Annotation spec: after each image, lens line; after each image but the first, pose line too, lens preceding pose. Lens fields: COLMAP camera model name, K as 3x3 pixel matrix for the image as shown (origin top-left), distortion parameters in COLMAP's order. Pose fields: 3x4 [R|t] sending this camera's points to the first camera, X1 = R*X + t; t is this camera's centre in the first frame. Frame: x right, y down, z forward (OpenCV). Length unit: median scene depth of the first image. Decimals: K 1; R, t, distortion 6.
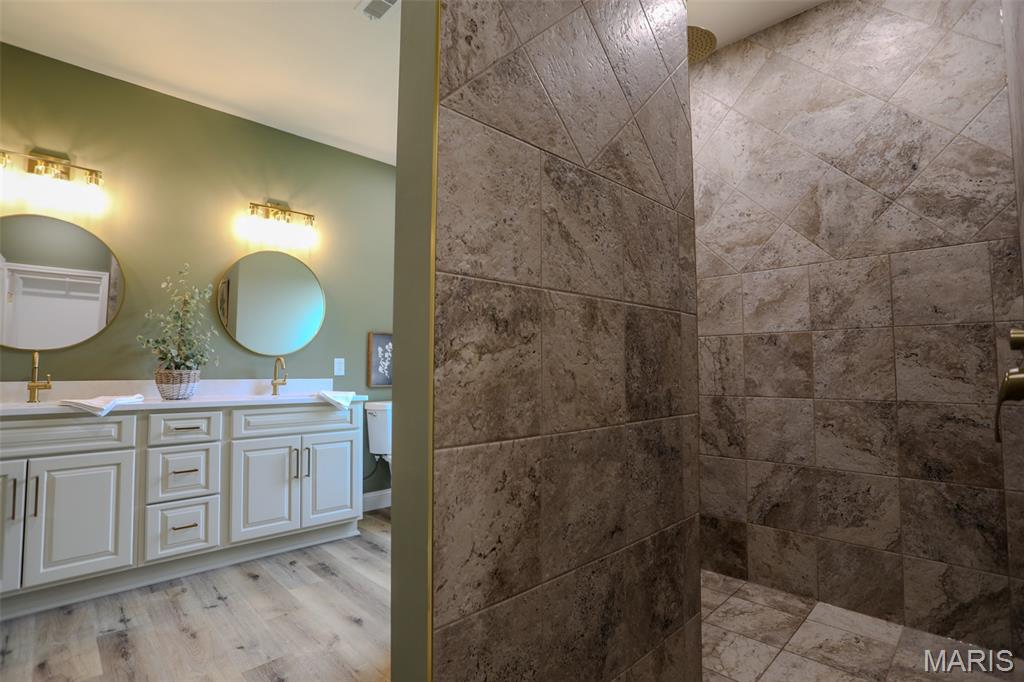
lens RADIAL K [[512.4, 0, 520.0], [0, 512.4, 339.9], [0, 0, 1]] dist [-0.066312, 0.023593]
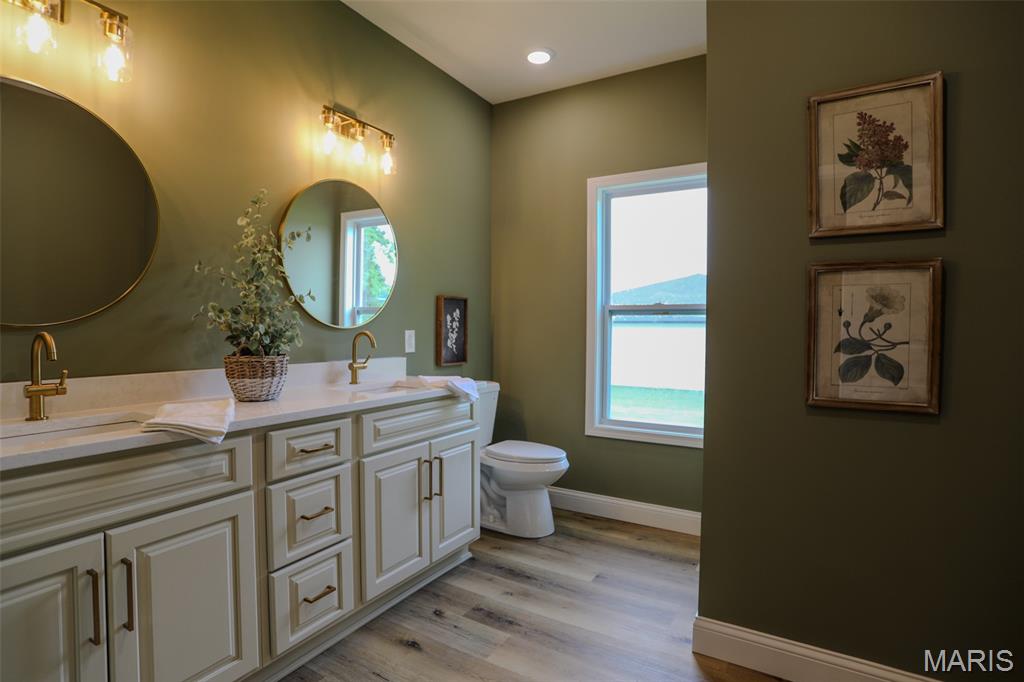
lens RADIAL K [[512.4, 0, 468.3], [0, 512.4, 338.9], [0, 0, 1]] dist [-0.066312, 0.023593]
pose [[0.969460, 0.000246, 0.245251, -0.595643], [-0.021478, 0.996243, 0.083902, -0.021934], [-0.244308, -0.086607, 0.965822, 0.306973]]
